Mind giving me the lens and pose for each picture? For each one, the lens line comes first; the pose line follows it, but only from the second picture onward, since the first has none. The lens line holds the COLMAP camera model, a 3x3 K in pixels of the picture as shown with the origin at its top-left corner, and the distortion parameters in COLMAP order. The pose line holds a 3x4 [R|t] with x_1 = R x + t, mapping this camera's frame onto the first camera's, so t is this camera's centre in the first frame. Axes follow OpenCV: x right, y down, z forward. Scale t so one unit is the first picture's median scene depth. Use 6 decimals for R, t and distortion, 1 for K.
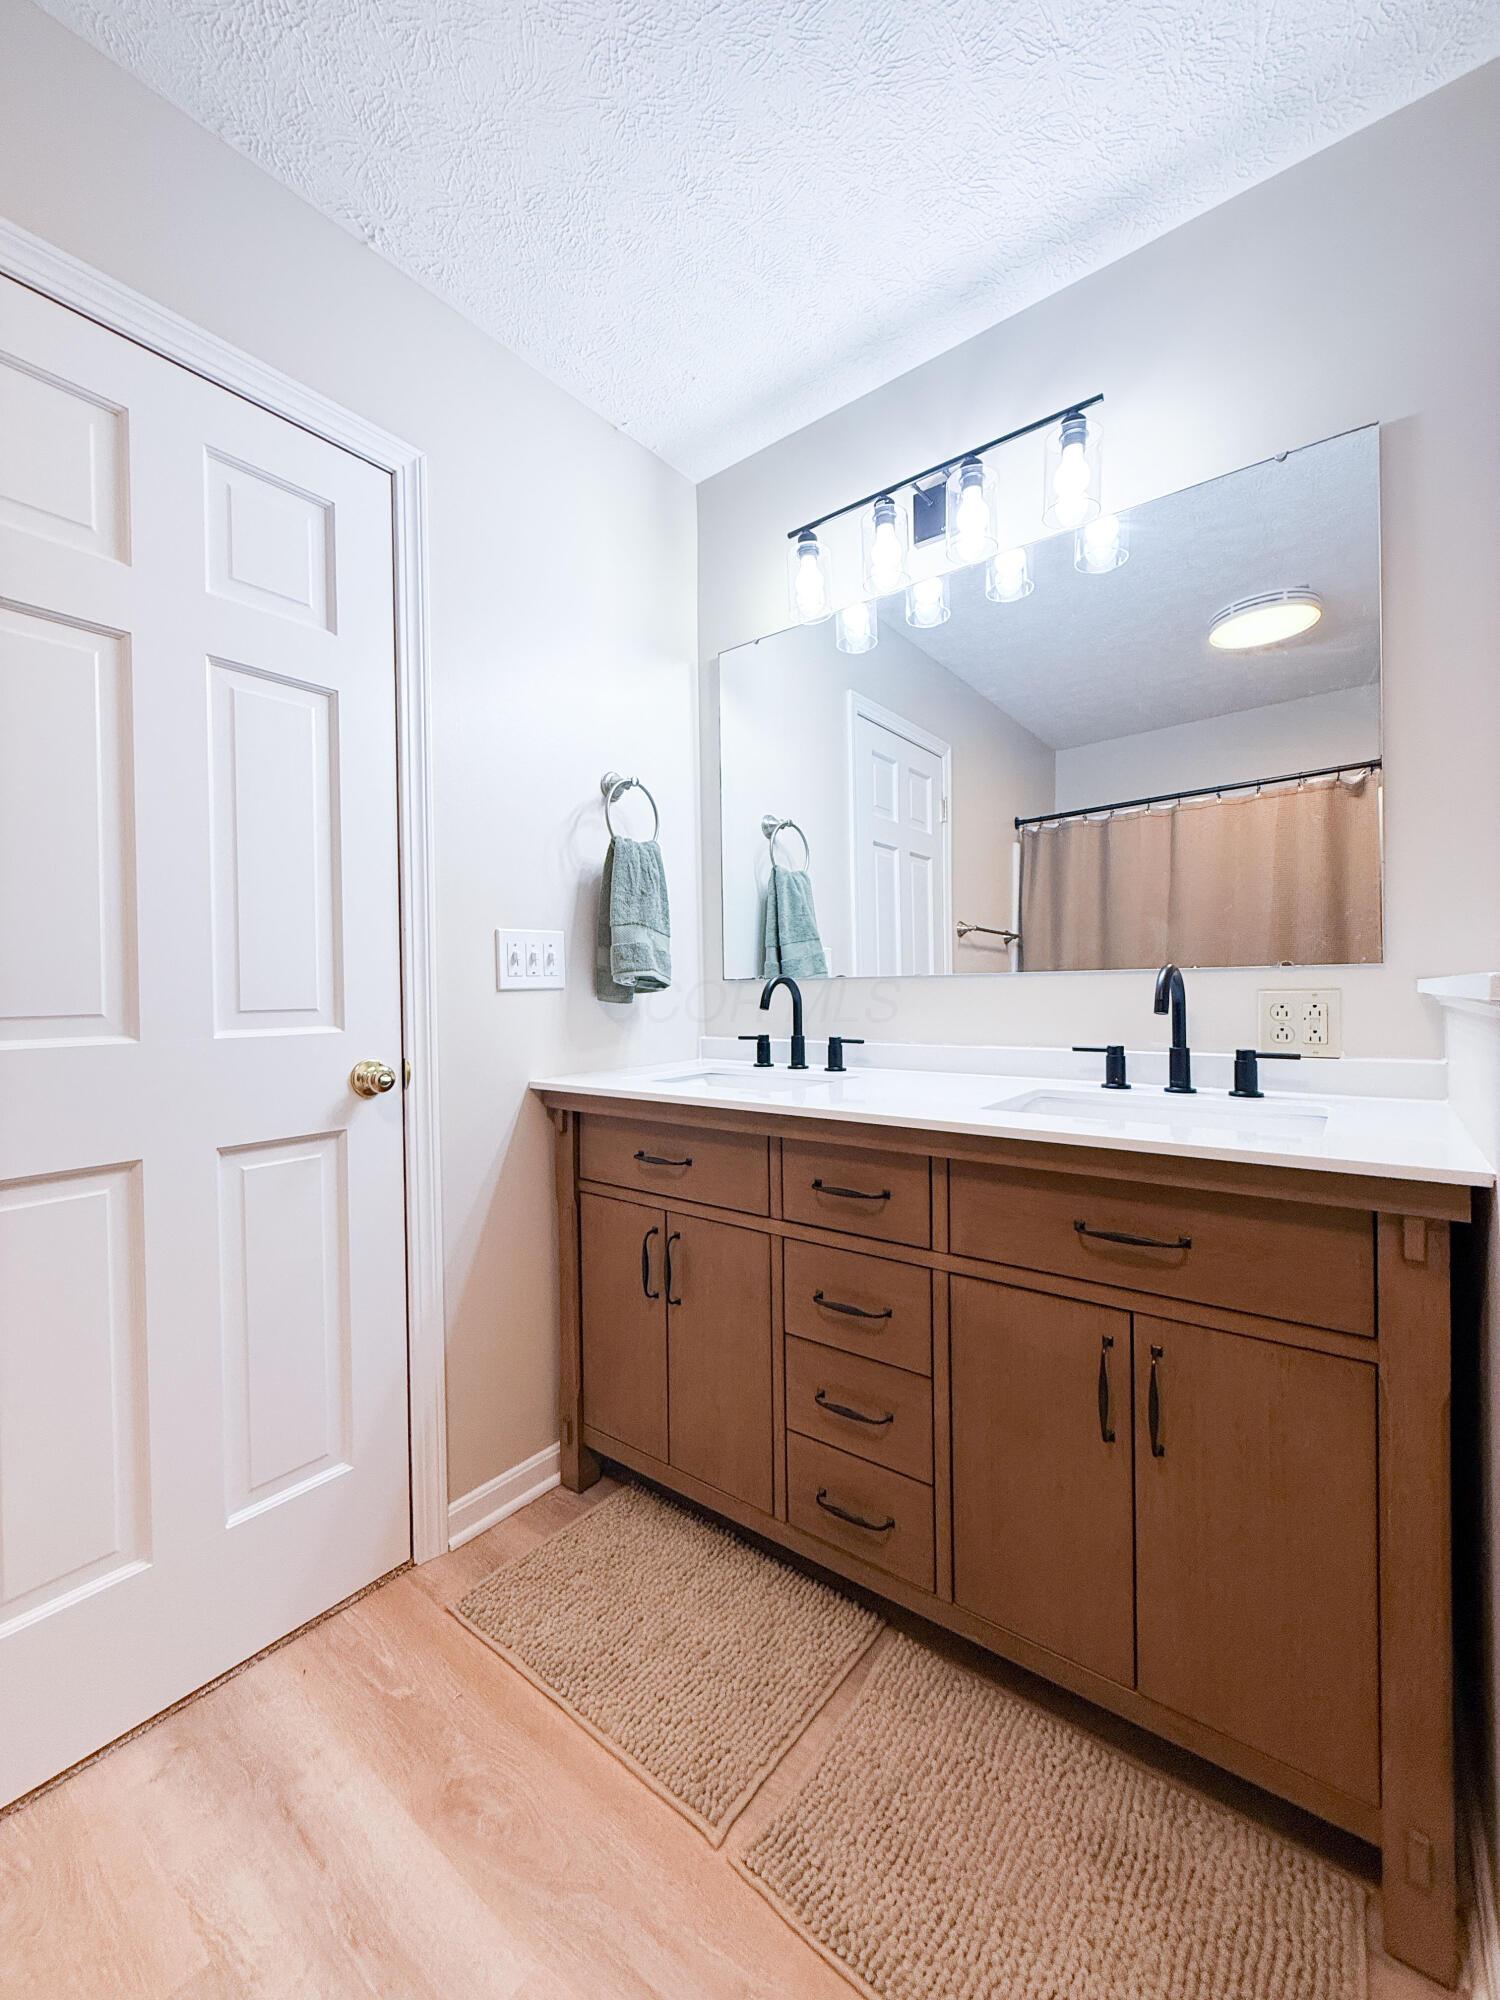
lens RADIAL K [[793.6, 0, 746.6], [0, 793.6, 997.0], [0, 0, 1]] dist [0.000209, -0.001267]
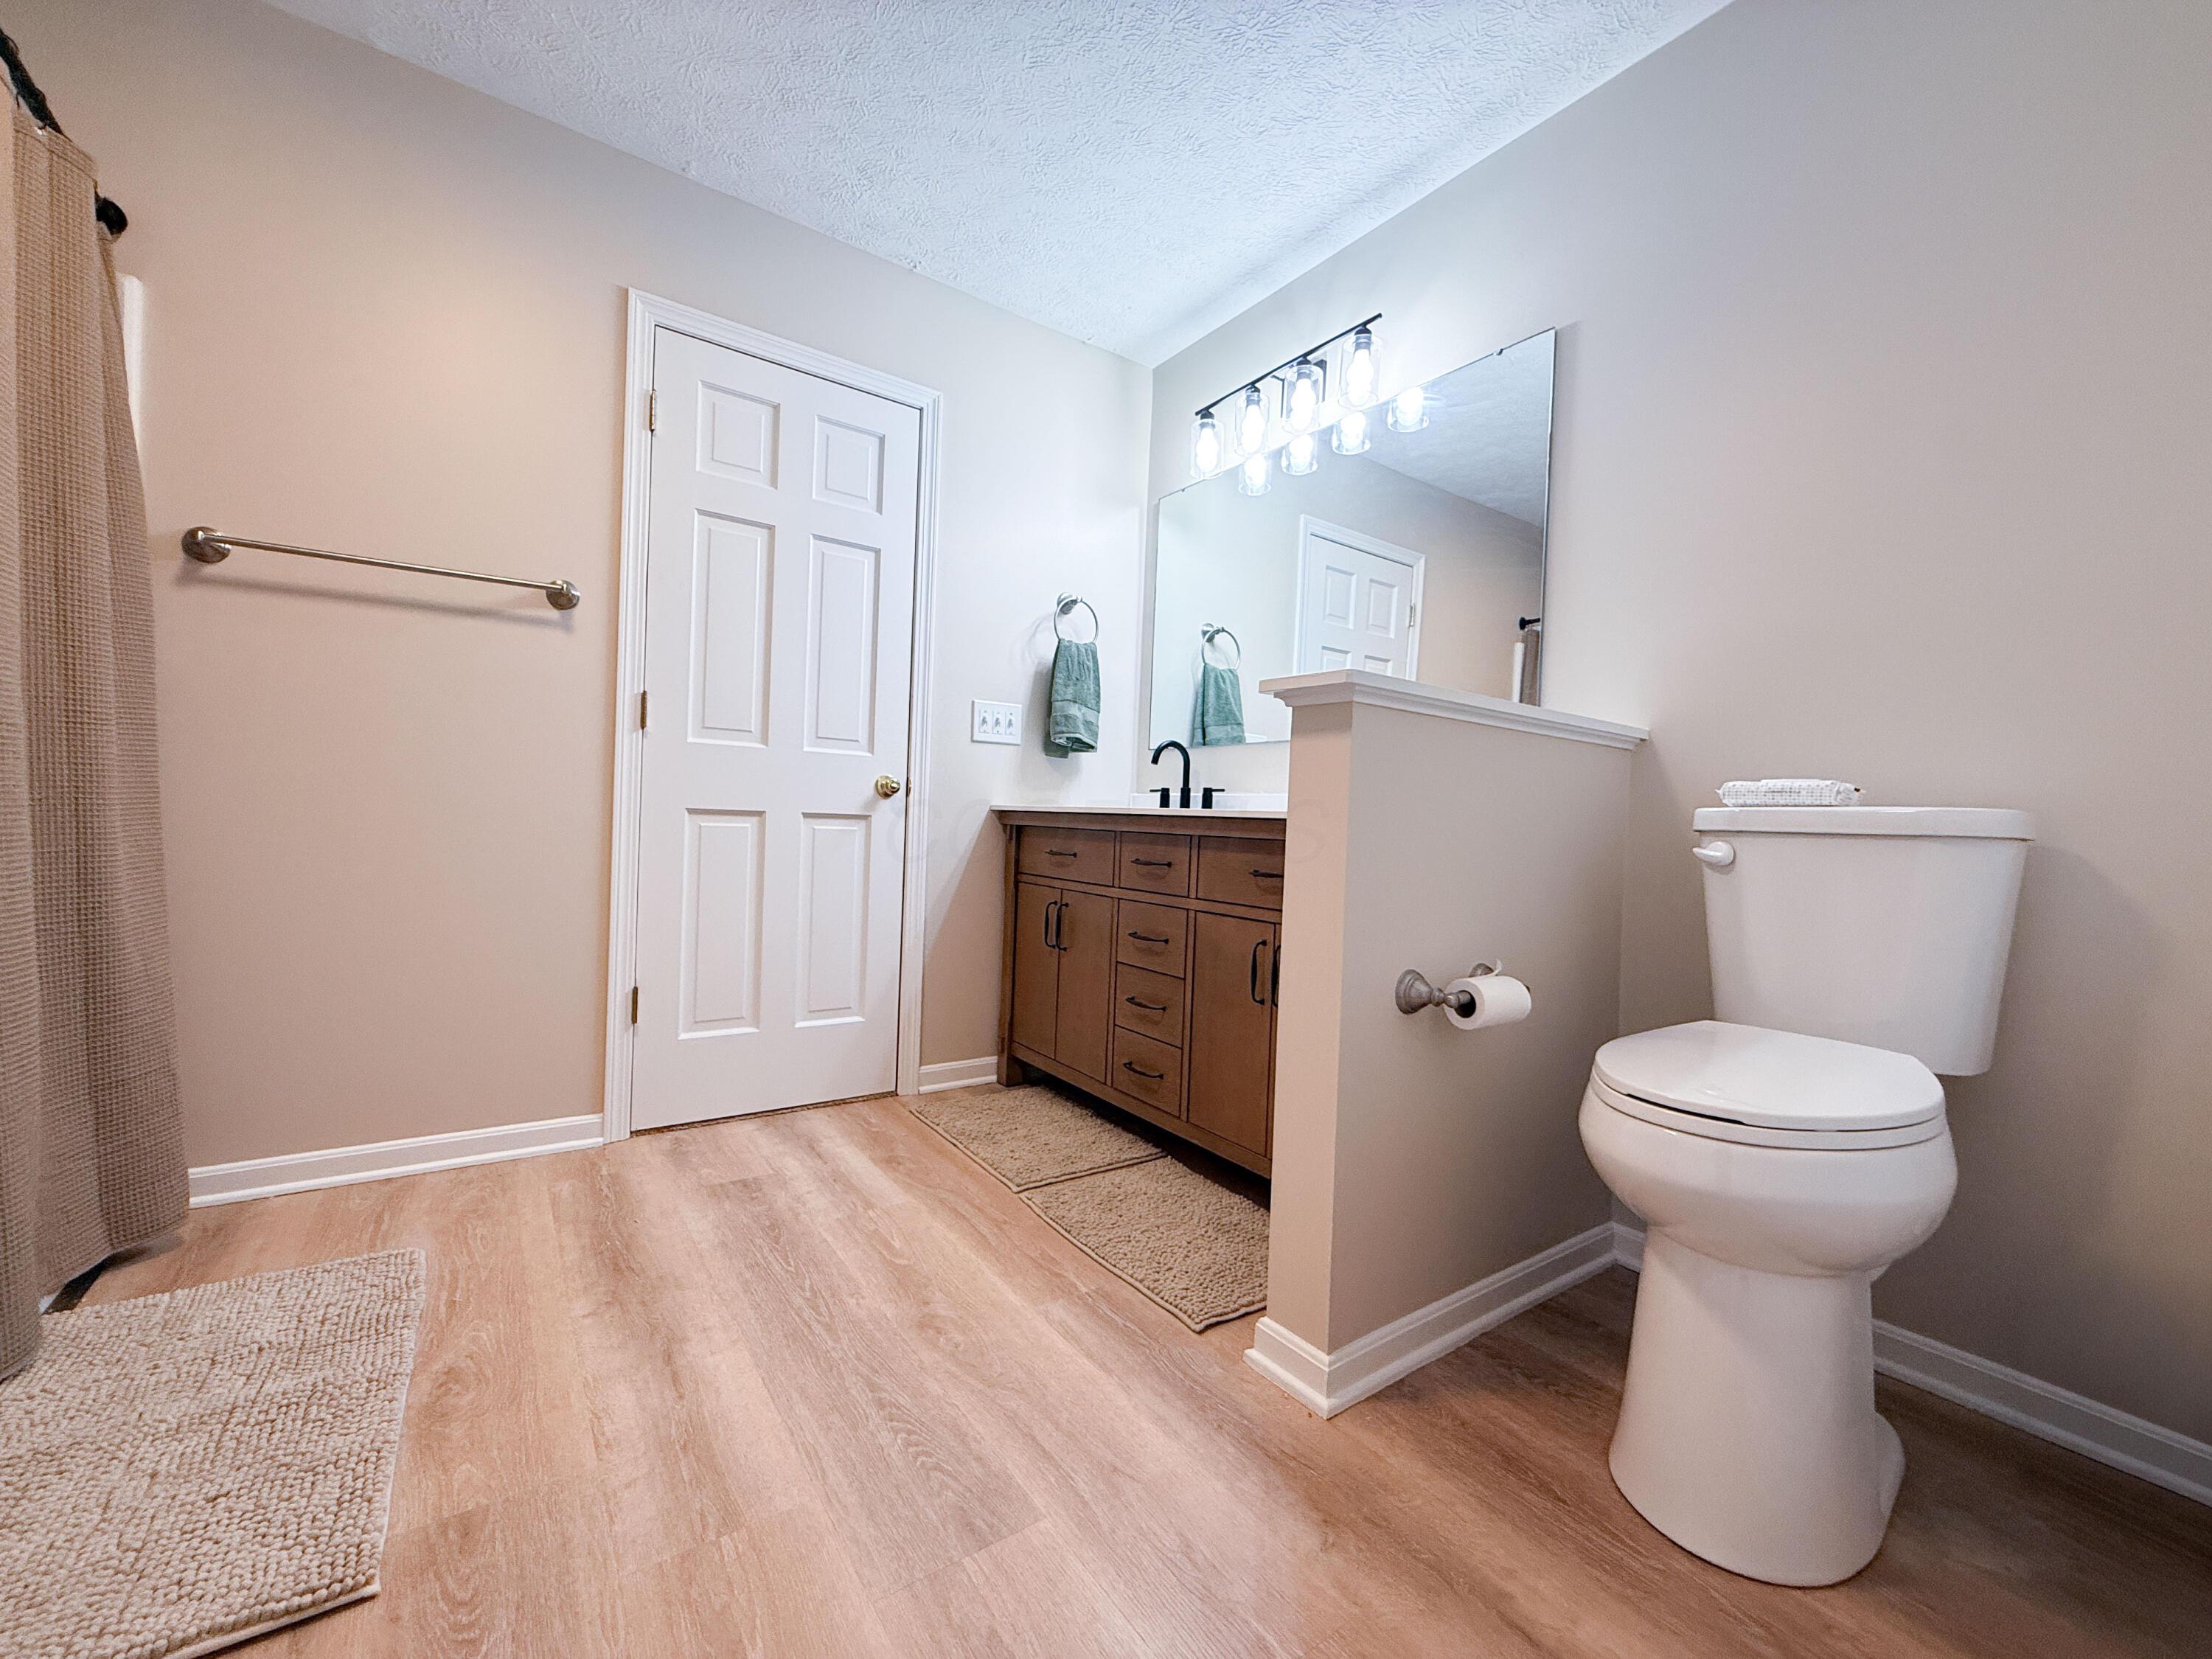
lens RADIAL K [[877.8, 0, 1101.0], [0, 877.8, 836.4], [0, 0, 1]] dist [0.000209, -0.001267]
pose [[0.955781, 0.058028, -0.288296, 0.442985], [-0.056128, 0.998313, 0.014862, 0.144763], [0.288673, 0.001976, 0.957426, -0.563372]]
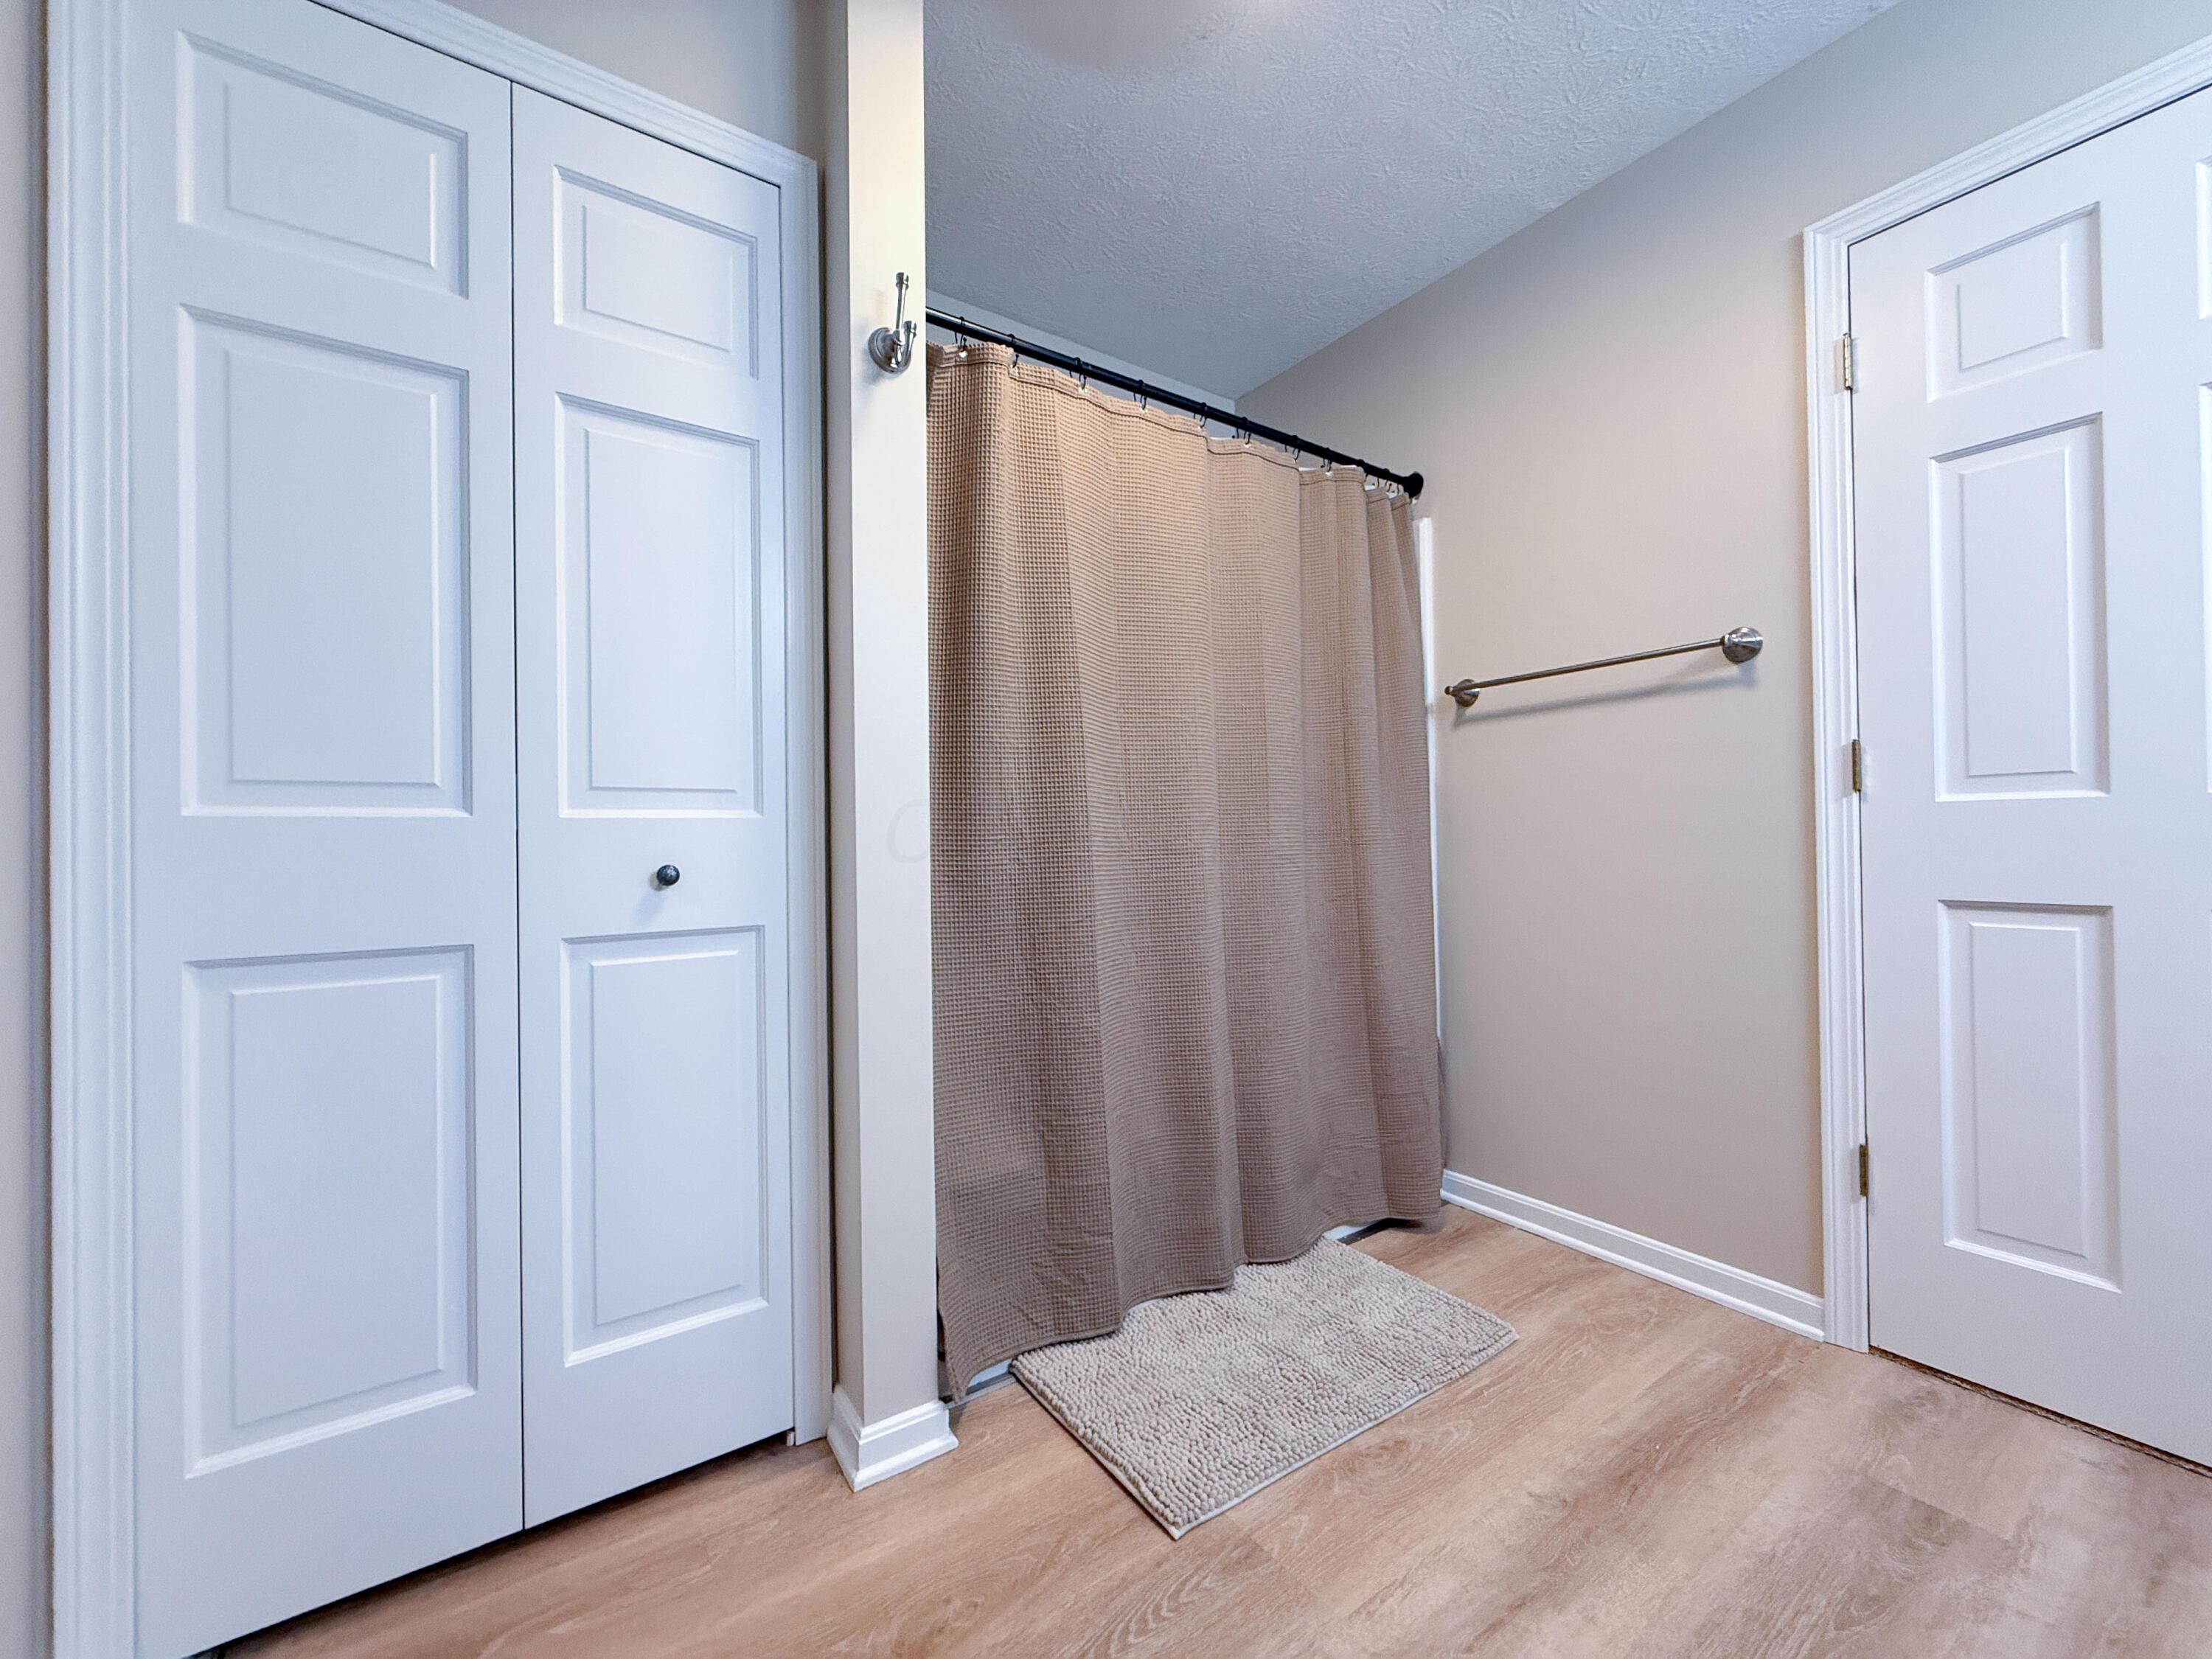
lens RADIAL K [[877.8, 0, 1086.7], [0, 877.8, 834.4], [0, 0, 1]] dist [0.000209, -0.001267]
pose [[-0.306817, 0.019003, -0.951579, 0.589867], [0.016050, 0.999762, 0.014790, 0.053185], [0.951633, -0.010735, -0.307049, 0.043121]]
